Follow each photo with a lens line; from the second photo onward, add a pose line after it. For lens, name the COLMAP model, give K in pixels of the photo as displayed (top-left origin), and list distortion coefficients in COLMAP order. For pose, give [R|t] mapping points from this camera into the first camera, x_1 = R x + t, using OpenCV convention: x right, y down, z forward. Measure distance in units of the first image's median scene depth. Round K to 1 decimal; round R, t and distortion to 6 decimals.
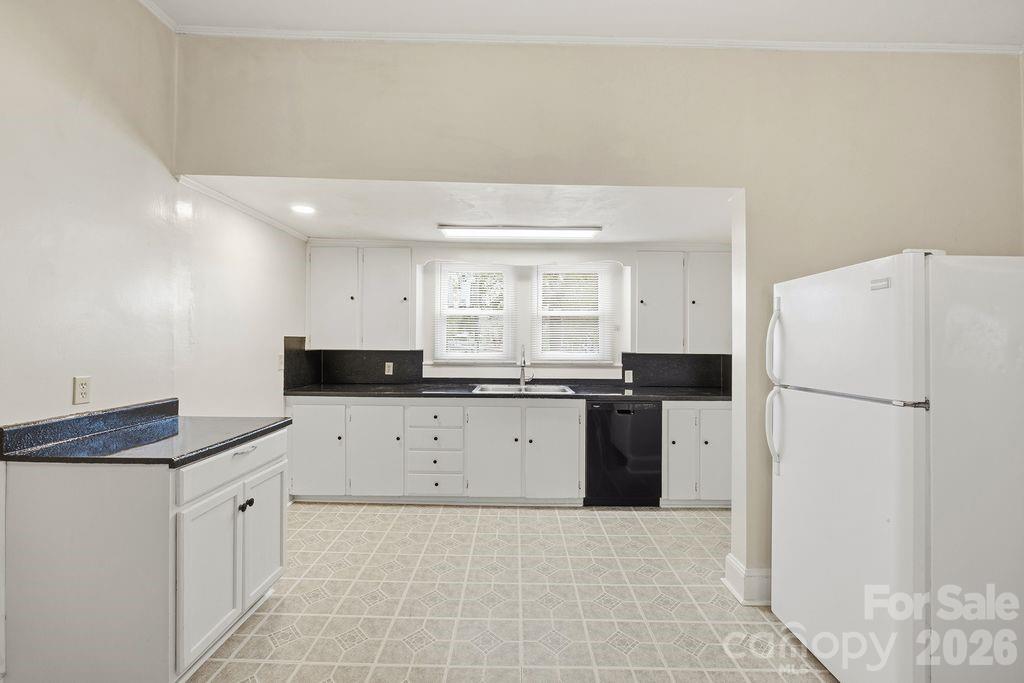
lens RADIAL K [[438.0, 0, 512.5], [0, 438.0, 331.0], [0, 0, 1]] dist [-0.002101, -0.000315]
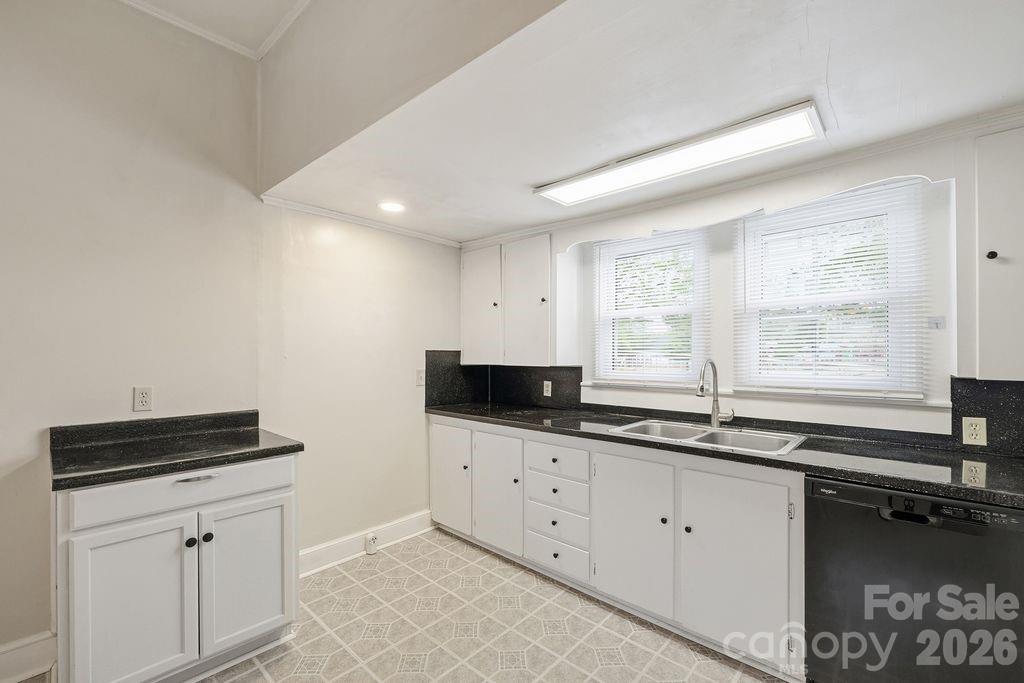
lens RADIAL K [[436.3, 0, 513.5], [0, 436.3, 350.4], [0, 0, 1]] dist [-0.002977, -0.000201]
pose [[0.741584, -0.014011, -0.670714, 0.249383], [0.020542, 0.999787, 0.001827, 0.014501], [0.670546, -0.015133, 0.741714, 0.424344]]
